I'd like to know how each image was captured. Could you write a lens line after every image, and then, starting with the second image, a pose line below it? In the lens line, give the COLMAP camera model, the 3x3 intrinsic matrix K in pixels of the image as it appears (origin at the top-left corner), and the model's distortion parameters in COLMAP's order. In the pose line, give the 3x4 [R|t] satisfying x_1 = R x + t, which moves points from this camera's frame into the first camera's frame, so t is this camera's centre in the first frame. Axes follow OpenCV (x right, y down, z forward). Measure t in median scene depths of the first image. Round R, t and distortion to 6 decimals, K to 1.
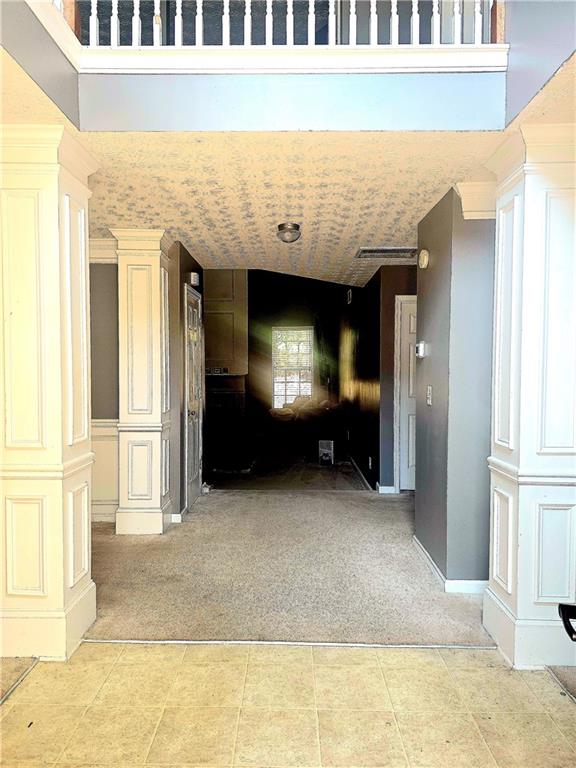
lens RADIAL K [[509.5, 0, 288.0], [0, 509.5, 384.0], [0, 0, 1]] dist [0.074399, -0.079663]
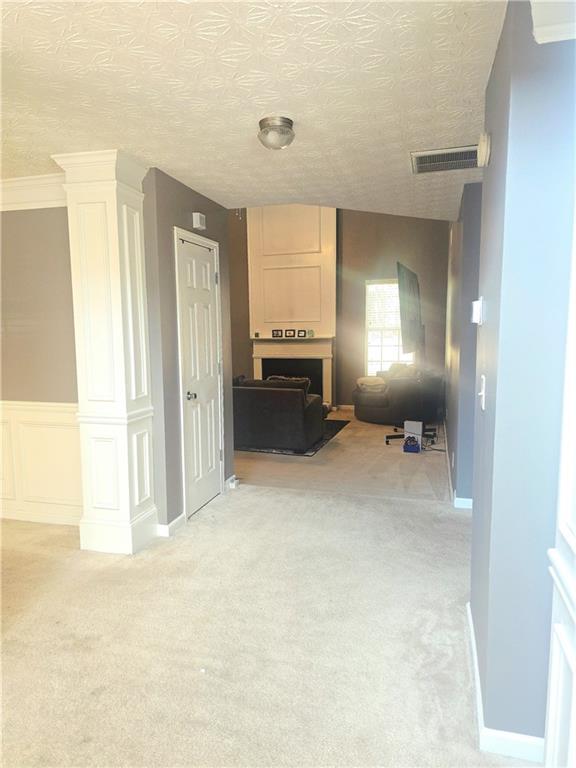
lens RADIAL K [[509.5, 0, 288.0], [0, 509.5, 384.0], [0, 0, 1]] dist [0.074399, -0.079663]
pose [[0.964119, 0.016867, -0.264933, 0.174851], [0.005472, 0.996505, 0.083359, -0.028520], [0.265413, -0.081818, 0.960657, 0.310827]]
